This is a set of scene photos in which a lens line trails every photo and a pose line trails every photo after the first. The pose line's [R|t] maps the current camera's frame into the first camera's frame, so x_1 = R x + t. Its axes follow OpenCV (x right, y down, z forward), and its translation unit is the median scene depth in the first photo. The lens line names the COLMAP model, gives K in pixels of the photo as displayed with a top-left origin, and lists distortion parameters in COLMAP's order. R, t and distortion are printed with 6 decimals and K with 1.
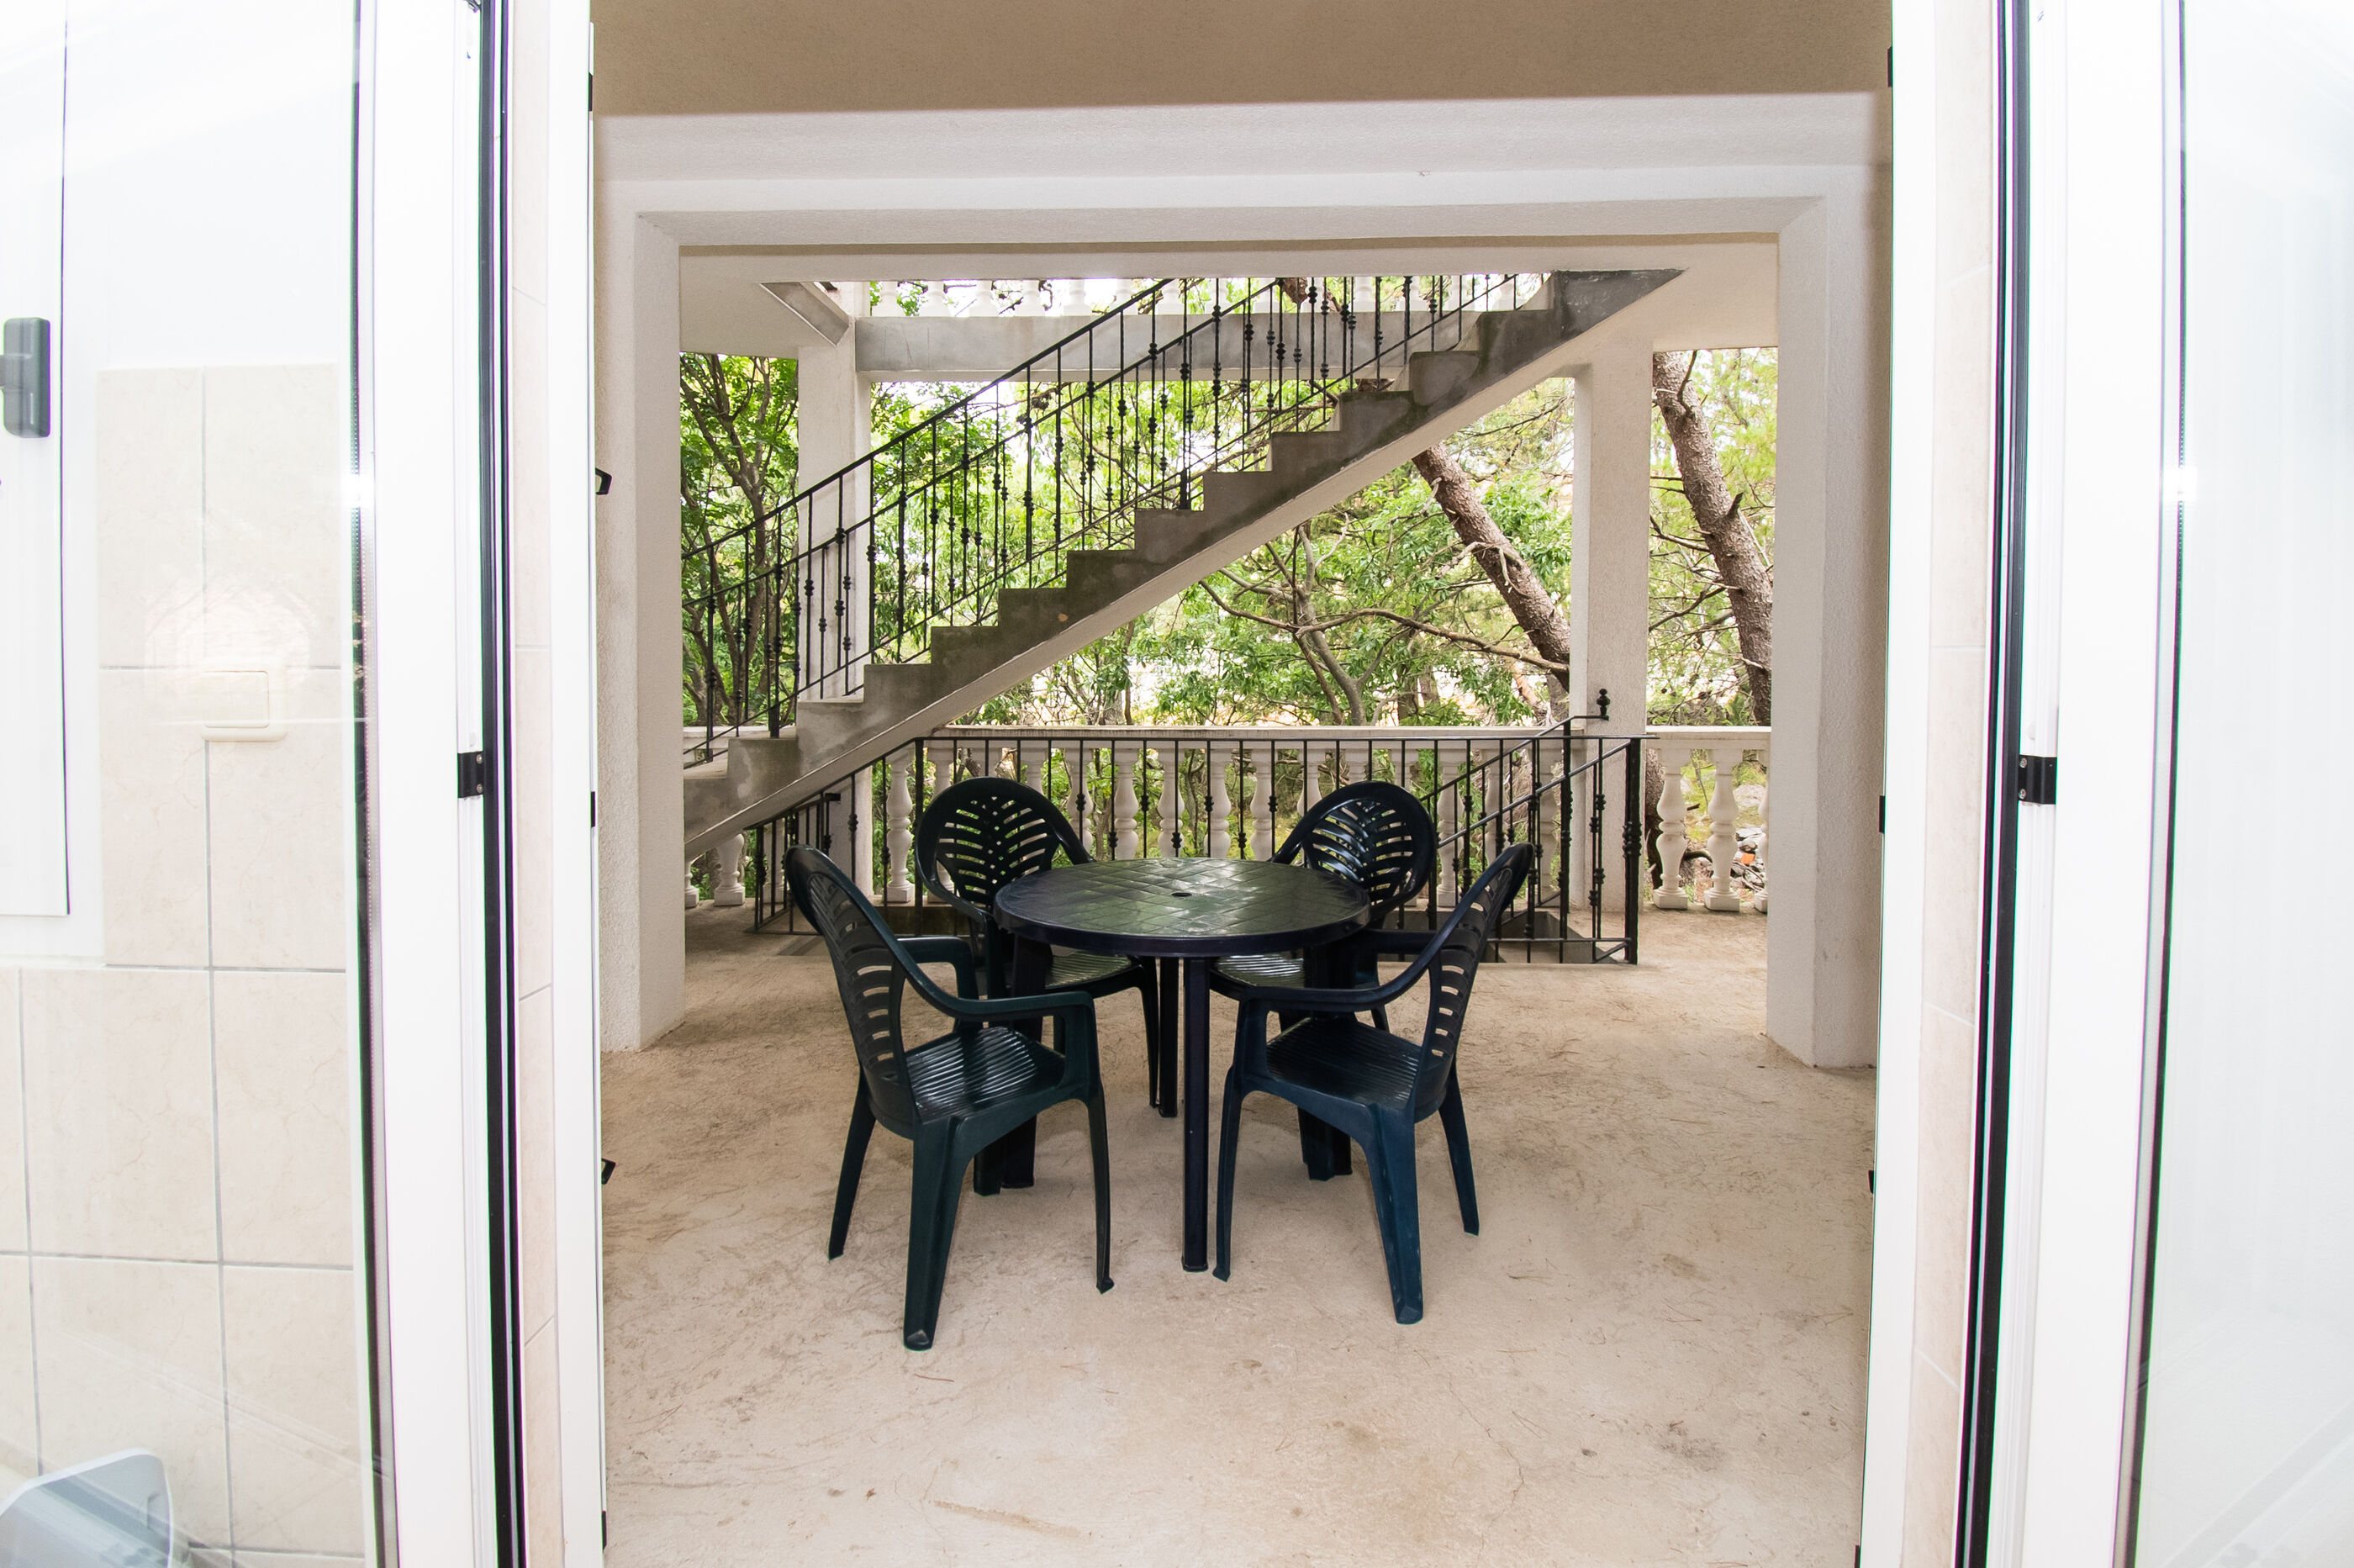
lens RADIAL K [[983.2, 0, 1165.6], [0, 983.2, 690.8], [0, 0, 1]] dist [-0.003675, -0.000852]
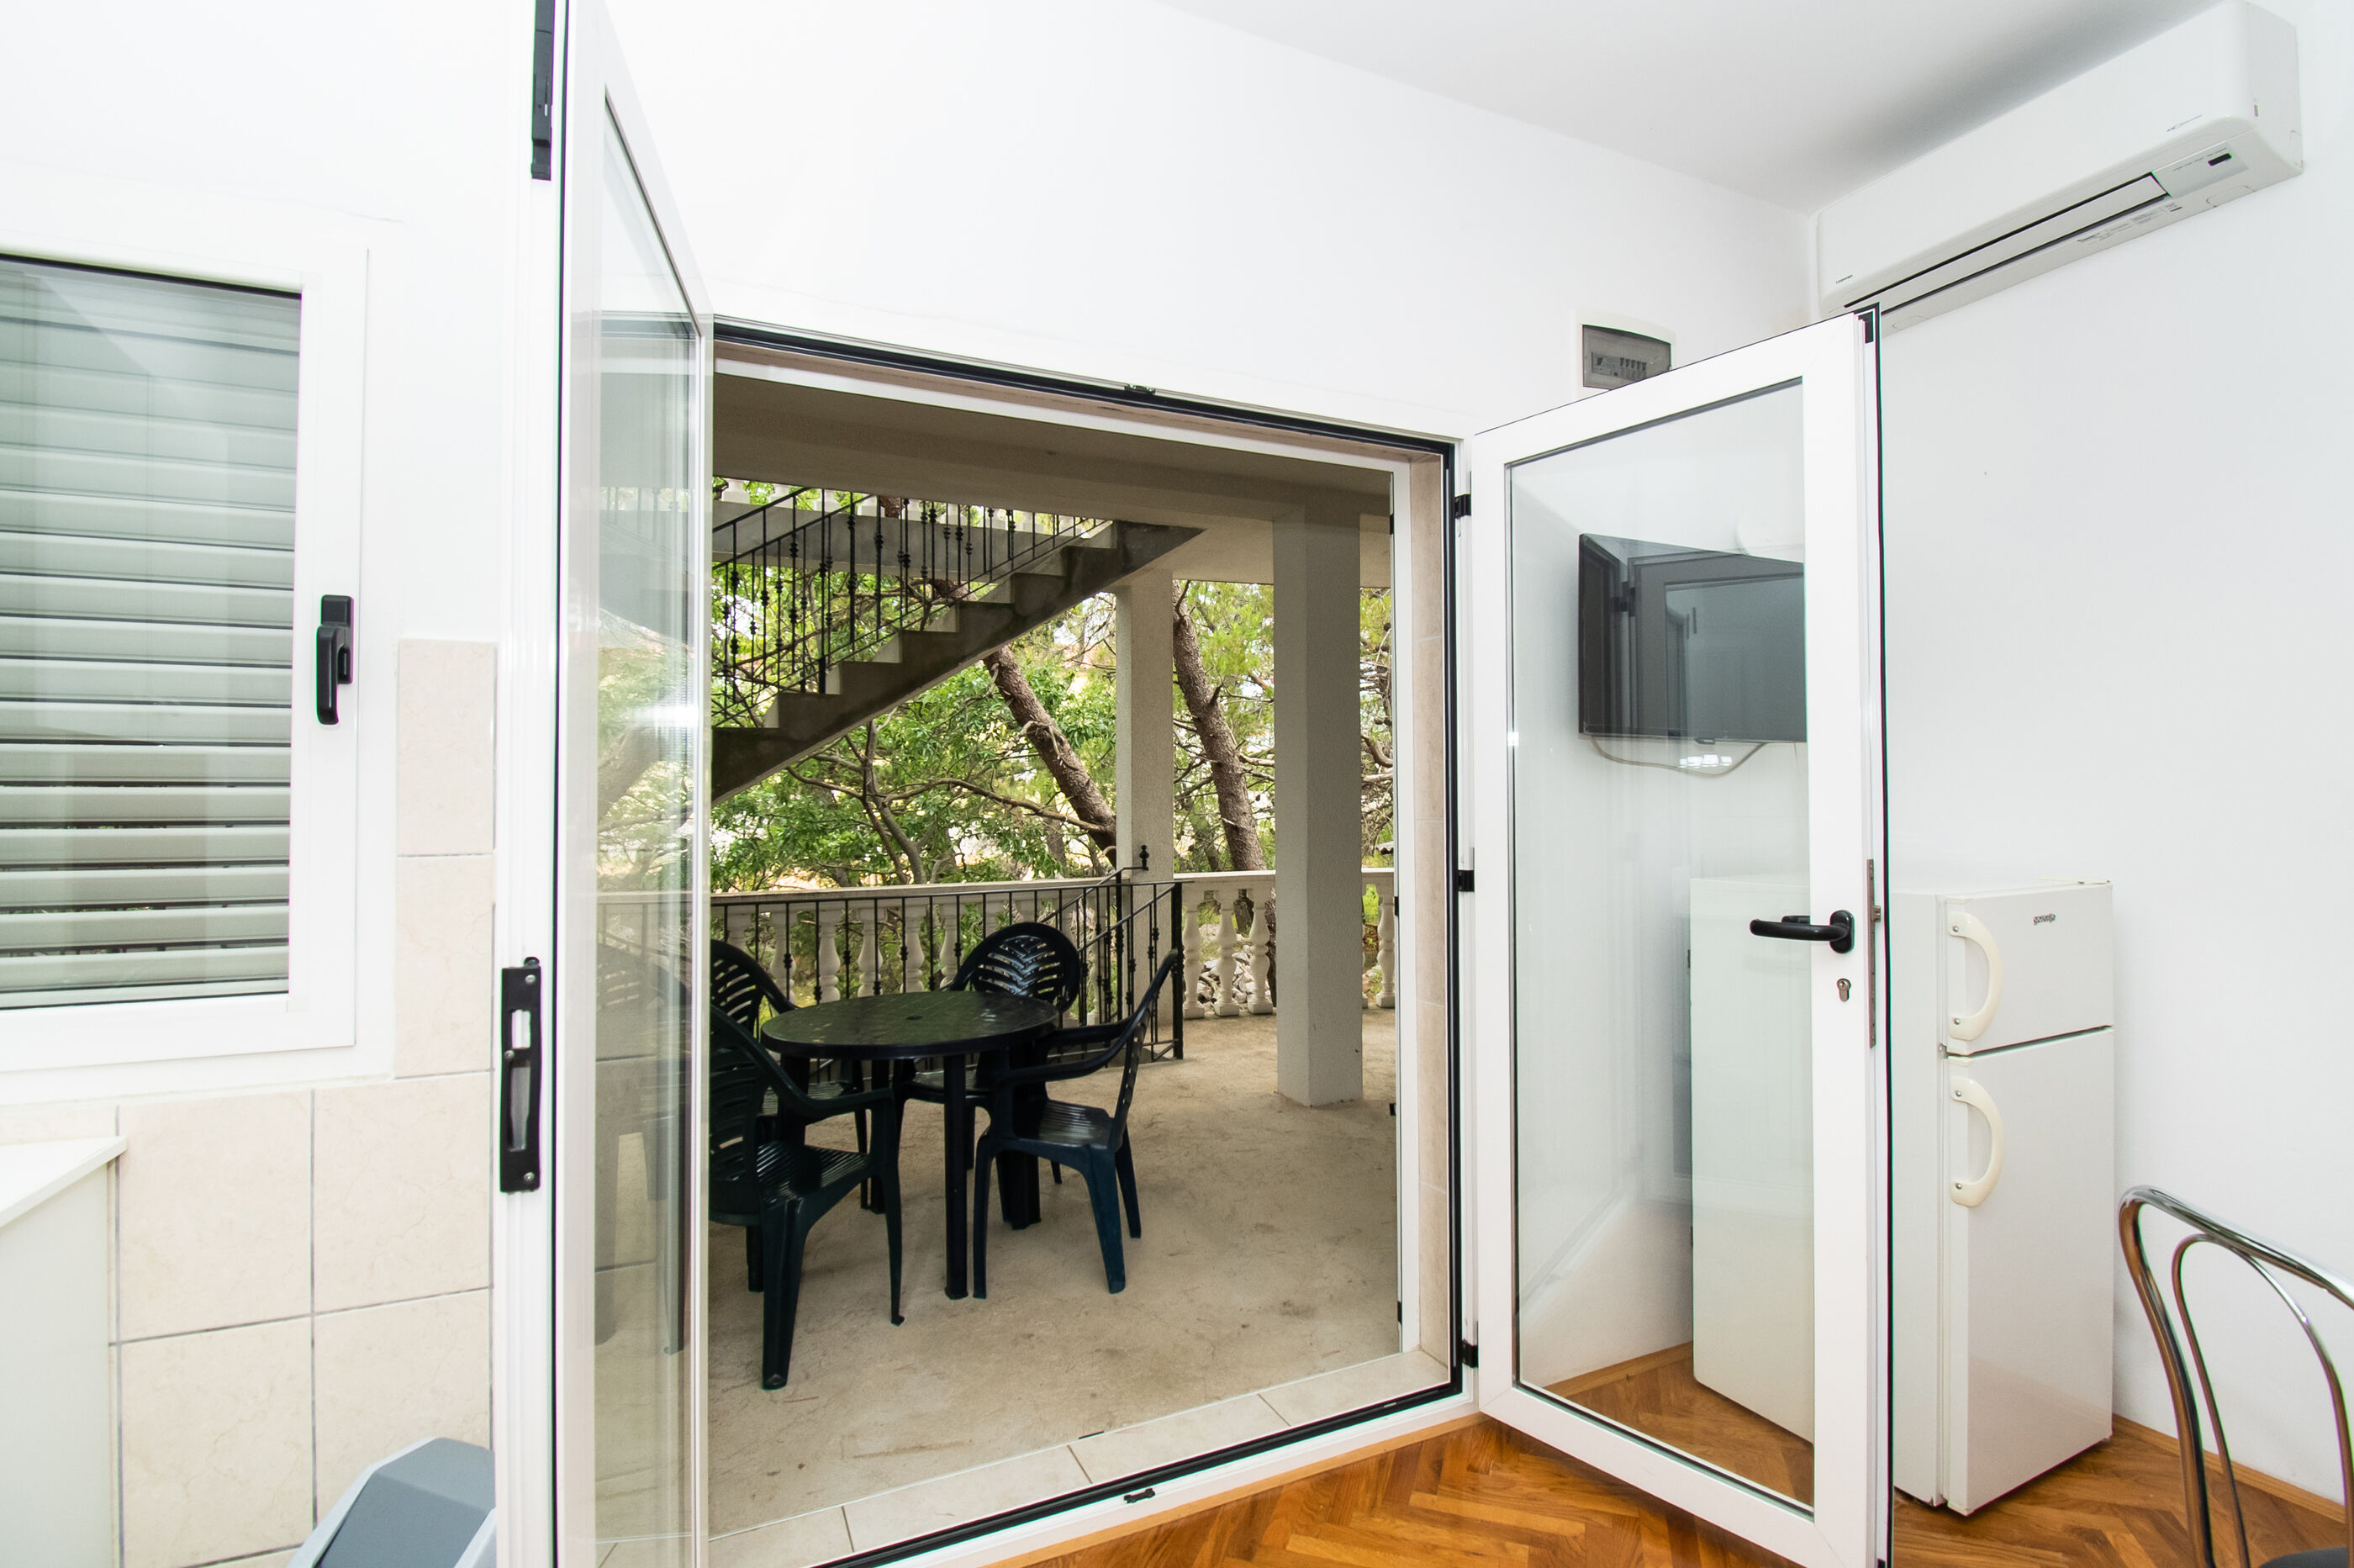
lens RADIAL K [[1026.1, 0, 1098.3], [0, 1026.1, 825.7], [0, 0, 1]] dist [-0.001111, -0.000079]
pose [[0.899716, -0.015653, 0.436195, -0.258702], [0.026995, 0.999439, -0.019817, -0.003501], [-0.435640, 0.029605, 0.899634, -0.217441]]
